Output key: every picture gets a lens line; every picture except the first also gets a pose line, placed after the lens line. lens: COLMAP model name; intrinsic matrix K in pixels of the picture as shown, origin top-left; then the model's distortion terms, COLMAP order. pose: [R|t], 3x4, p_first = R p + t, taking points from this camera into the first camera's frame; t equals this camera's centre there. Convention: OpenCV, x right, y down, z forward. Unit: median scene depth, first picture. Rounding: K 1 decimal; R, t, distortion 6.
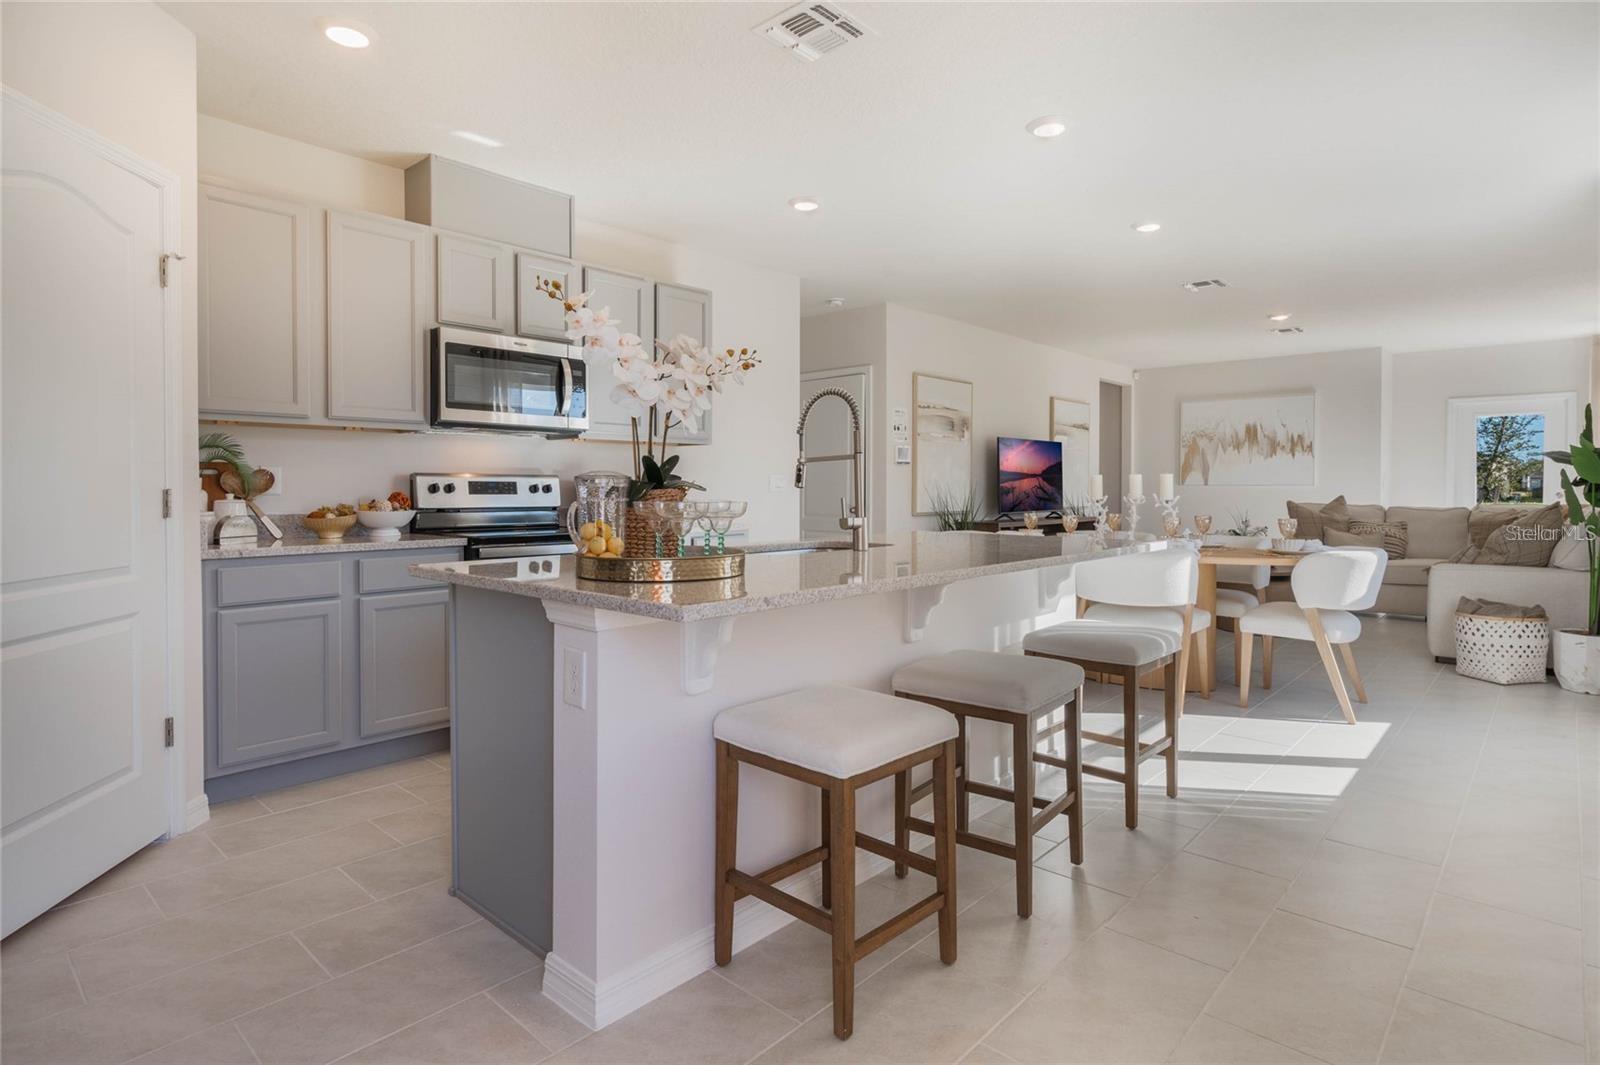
lens RADIAL K [[843.2, 0, 804.7], [0, 843.2, 498.6], [0, 0, 1]] dist [0.014831, -0.000645]
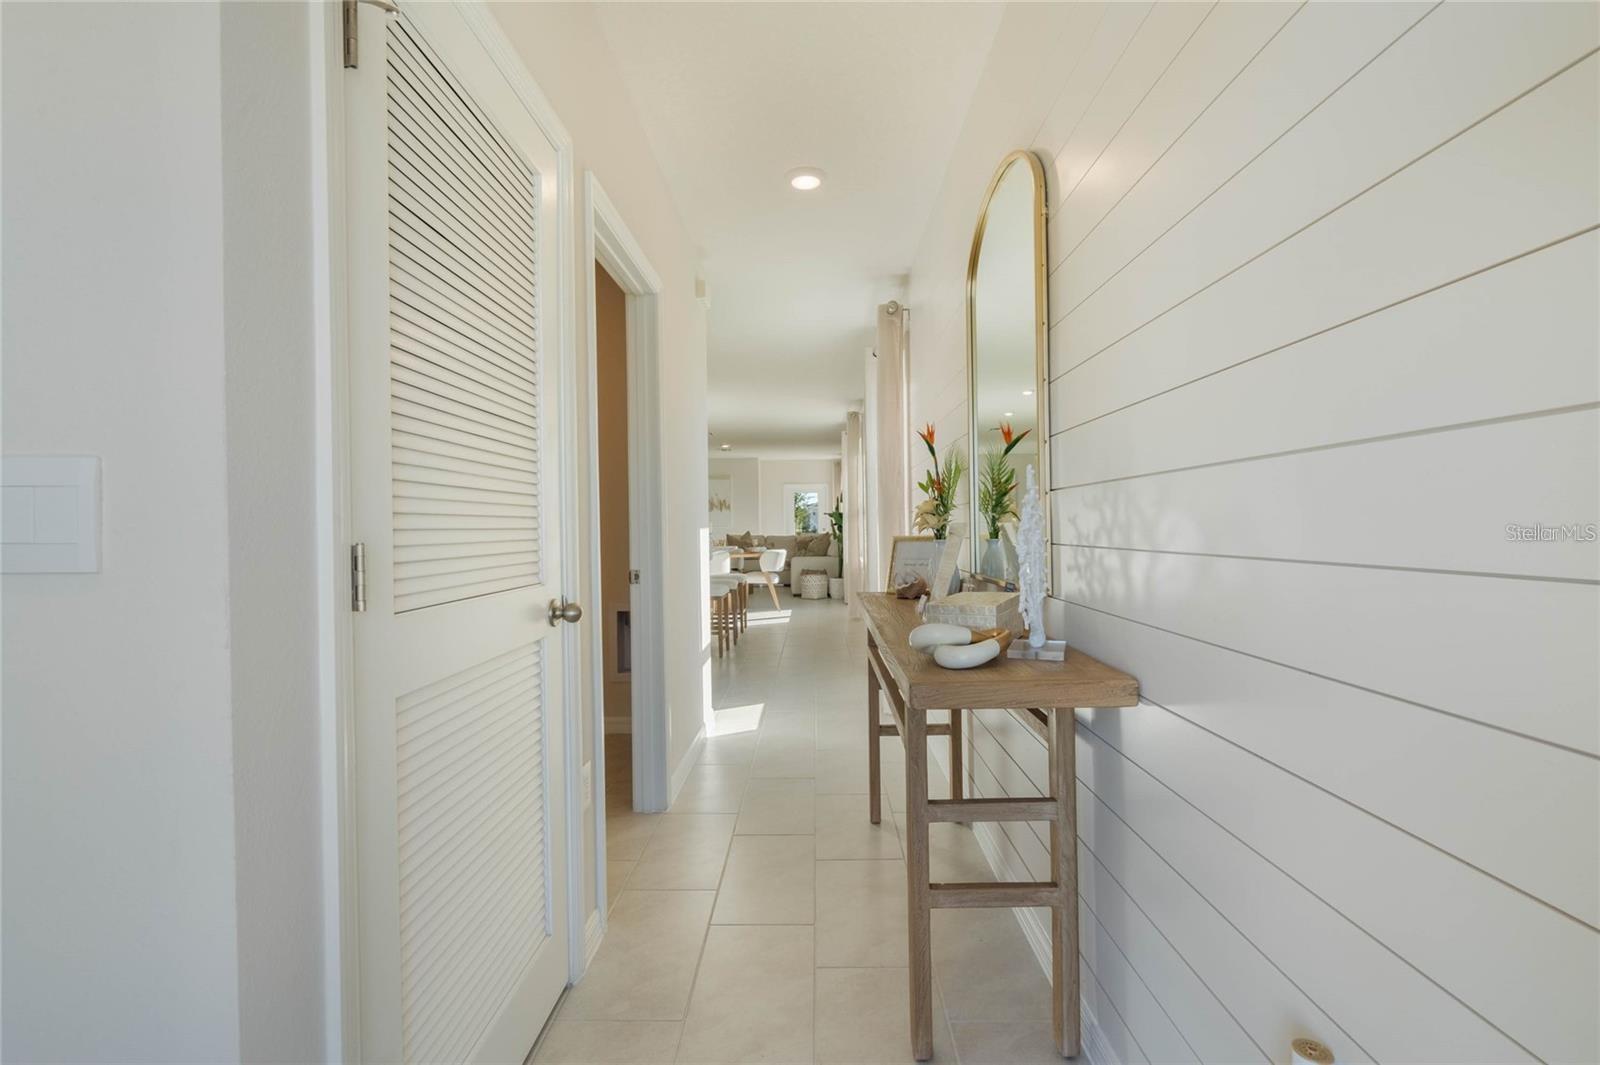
lens RADIAL K [[737.5, 0, 800.0], [0, 737.5, 532.5], [0, 0, 1]] dist [0.001244, 0.001793]
pose [[0.757101, -0.019577, 0.653004, -0.742040], [0.025983, 0.999662, -0.000156, 0.005825], [-0.652781, 0.017085, 0.757354, -0.742158]]
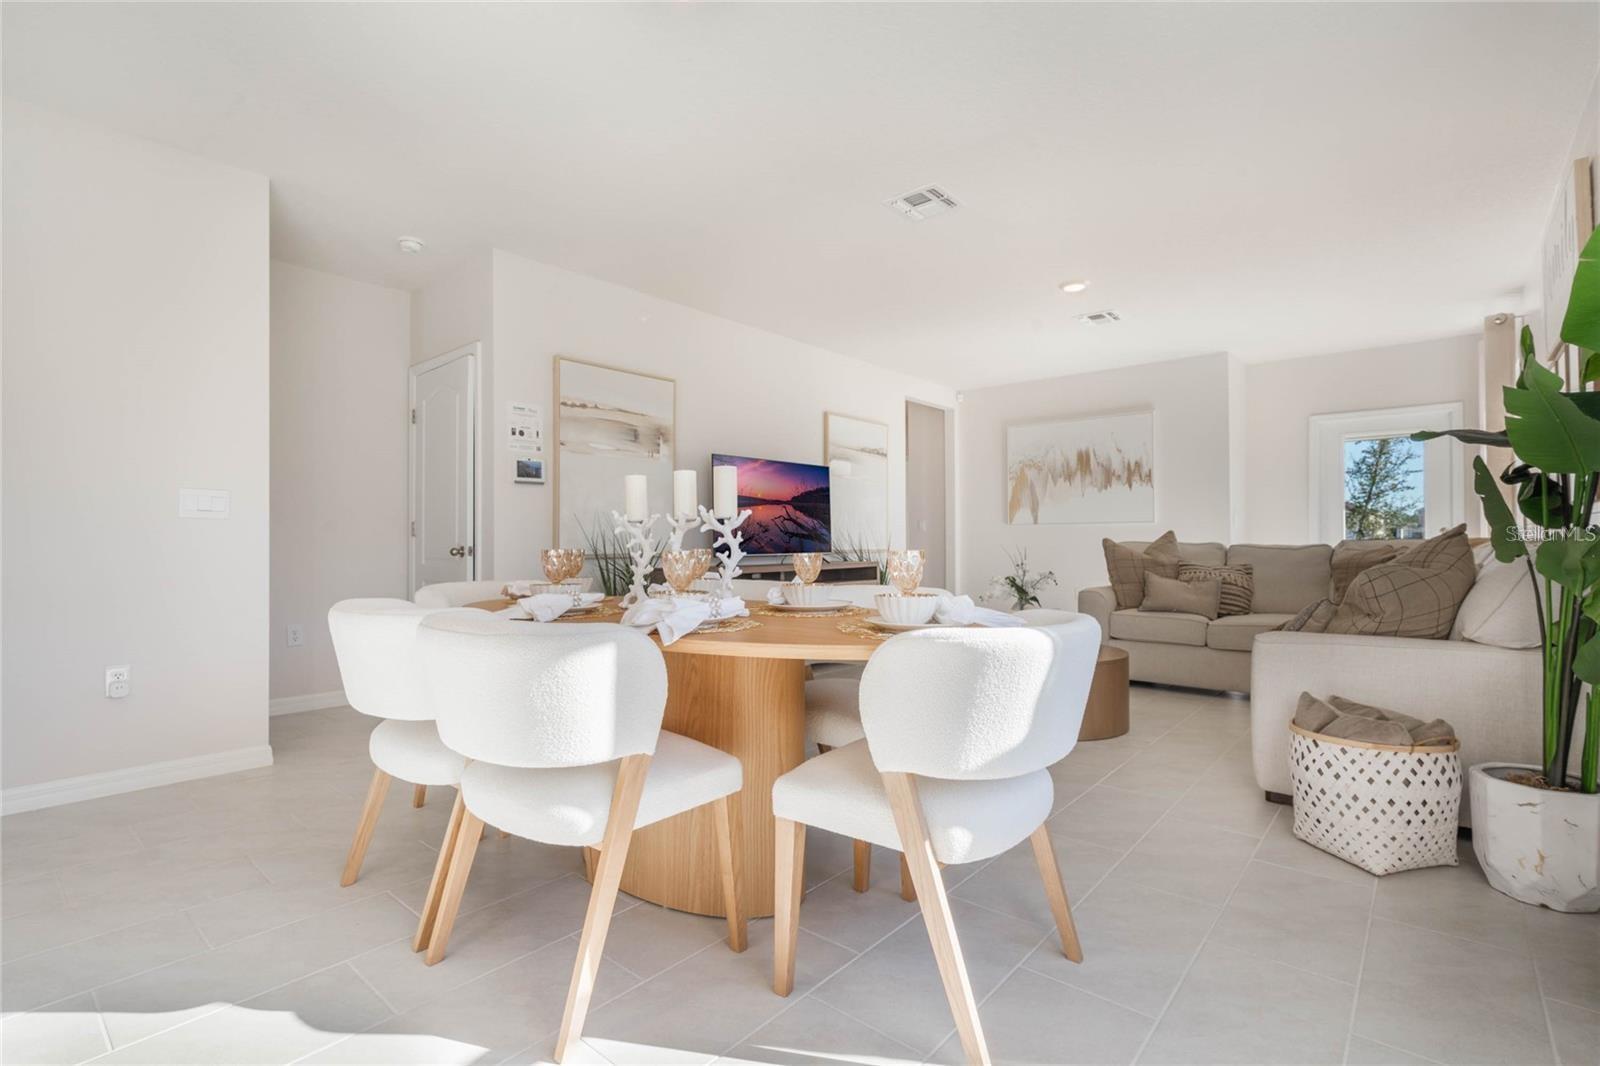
lens RADIAL K [[737.5, 0, 800.0], [0, 737.5, 533.0], [0, 0, 1]] dist [0.001244, 0.001793]
pose [[0.999778, -0.004668, 0.020567, 0.467285], [0.005196, 0.999656, -0.025708, 0.022445], [-0.020440, 0.025809, 0.999458, 0.560943]]
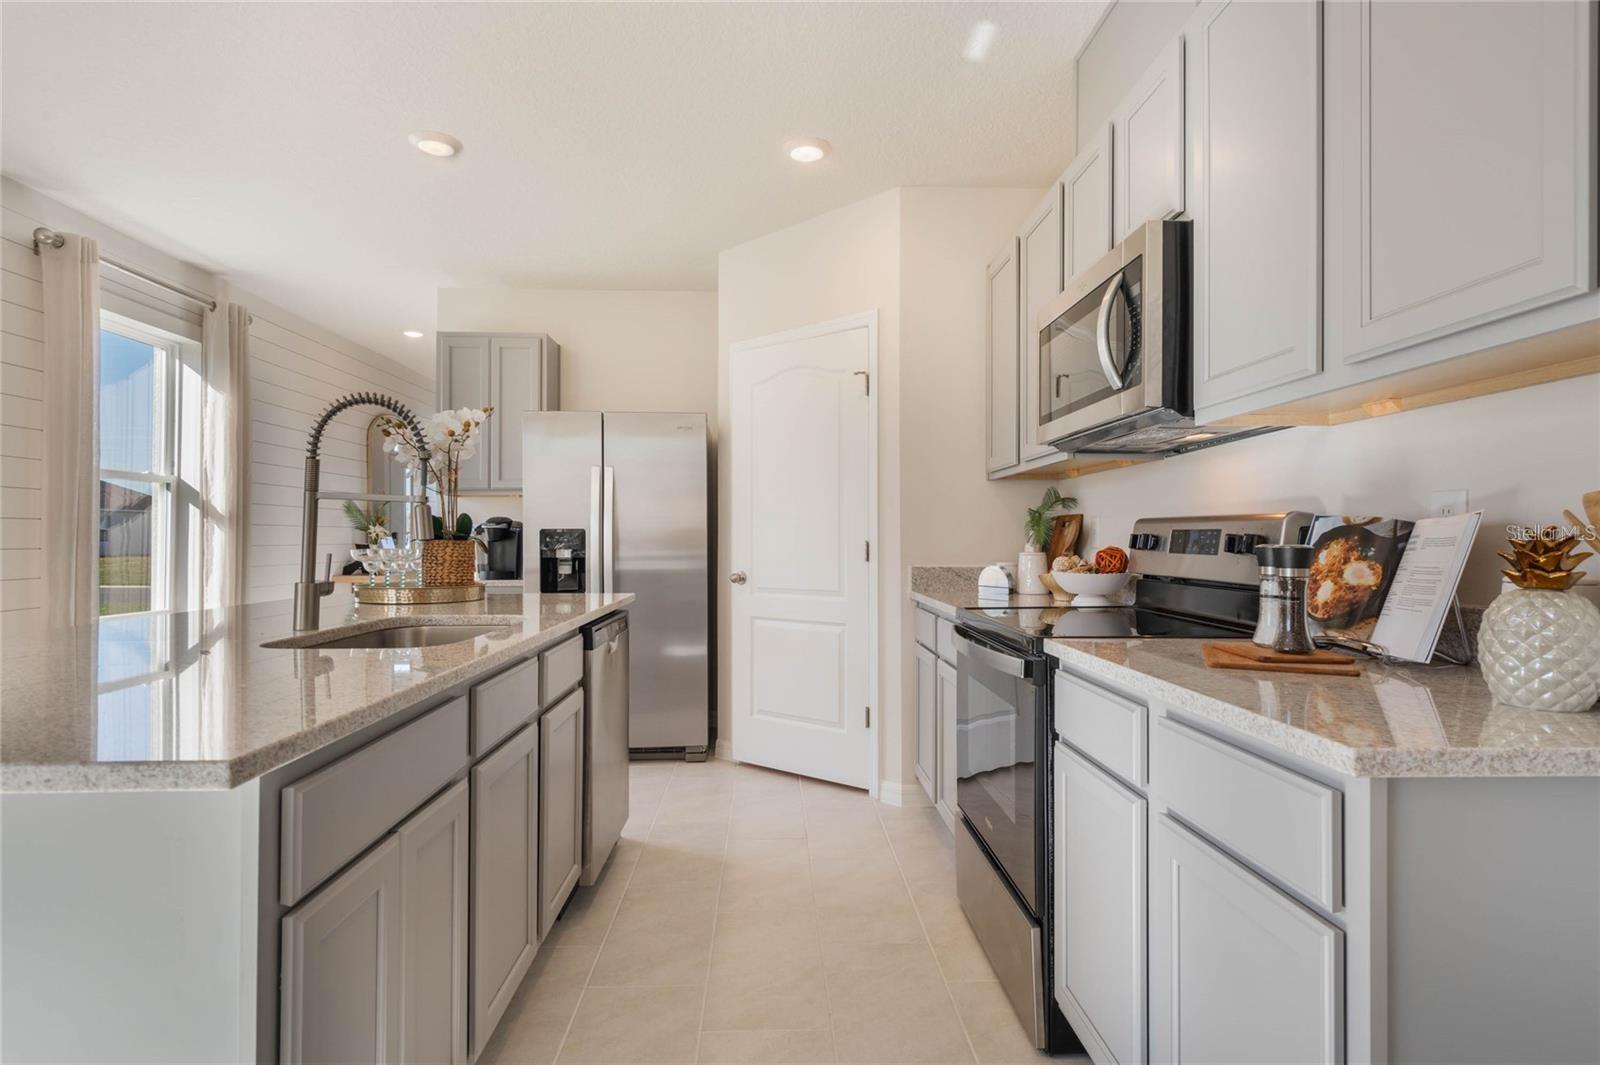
lens RADIAL K [[823.9, 0, 800.0], [0, 823.9, 532.5], [0, 0, 1]] dist [0.005108, 0.000769]
pose [[-0.716075, -0.006021, -0.697998, 0.141807], [-0.010134, 0.999947, 0.001770, -0.014586], [0.697950, 0.008341, -0.716098, 1.036291]]
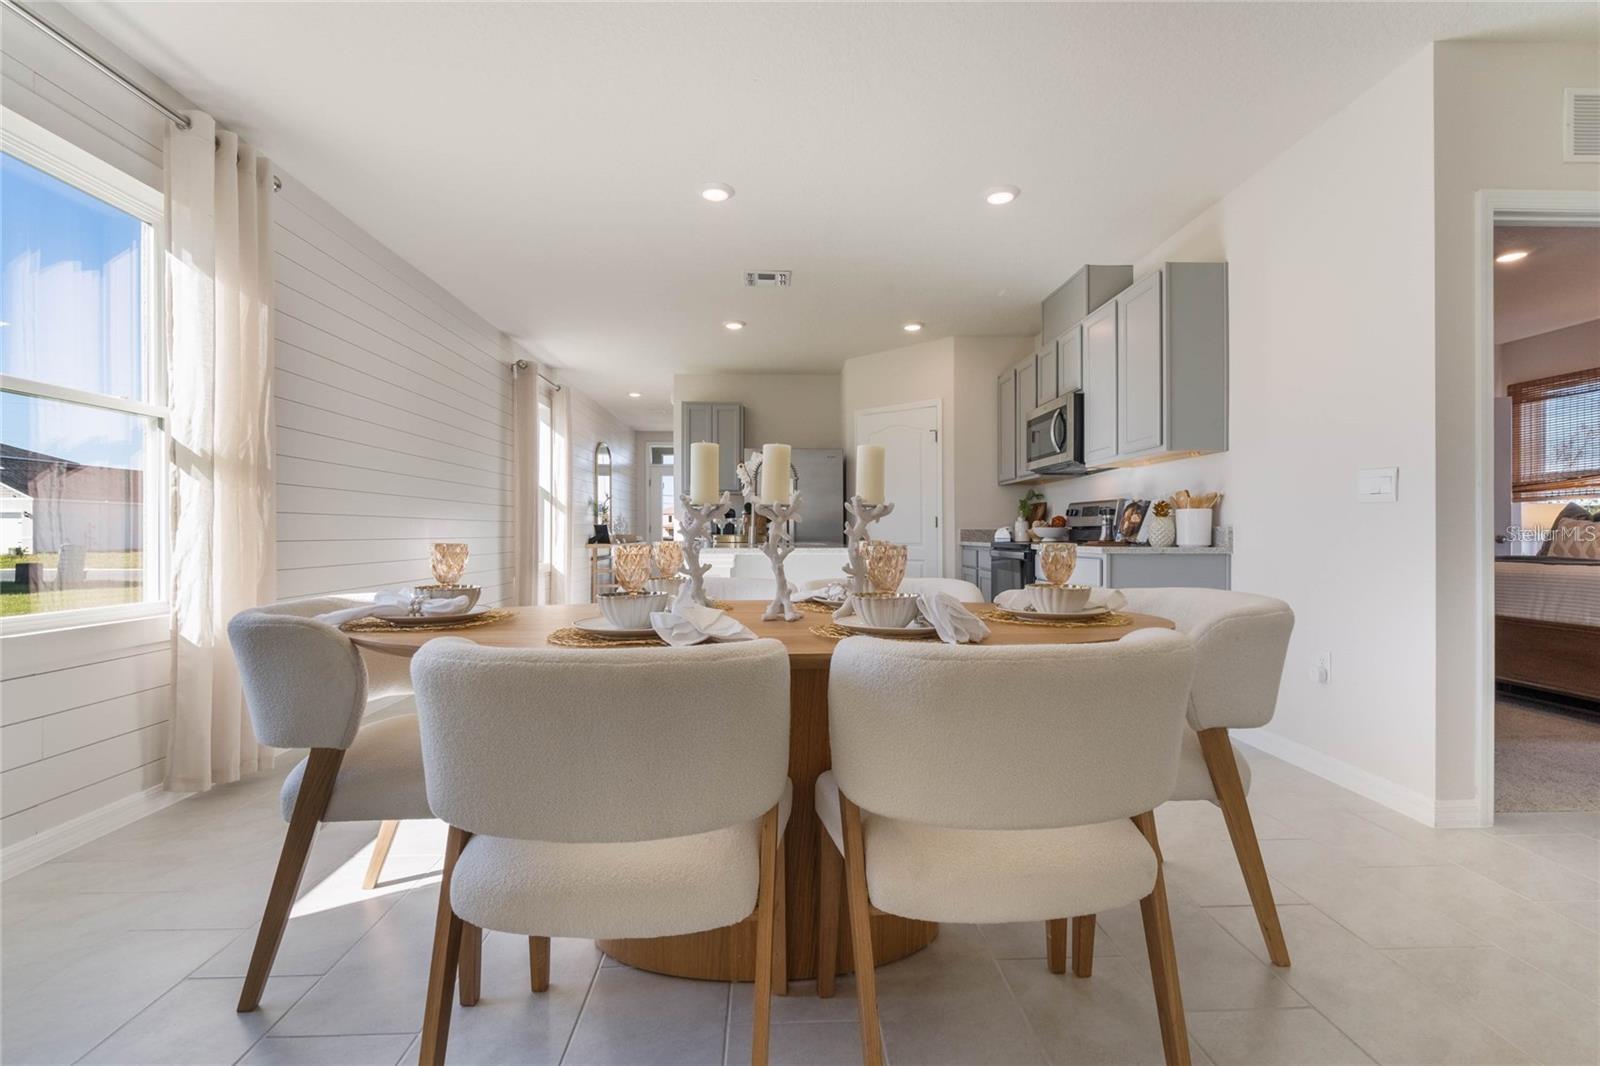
lens RADIAL K [[737.5, 0, 800.0], [0, 737.5, 533.0], [0, 0, 1]] dist [0.001244, 0.001793]
pose [[-0.714902, 0.000775, -0.699225, 0.655544], [-0.007623, 0.999931, 0.008902, 0.012415], [0.699184, 0.011694, -0.714847, 1.305064]]
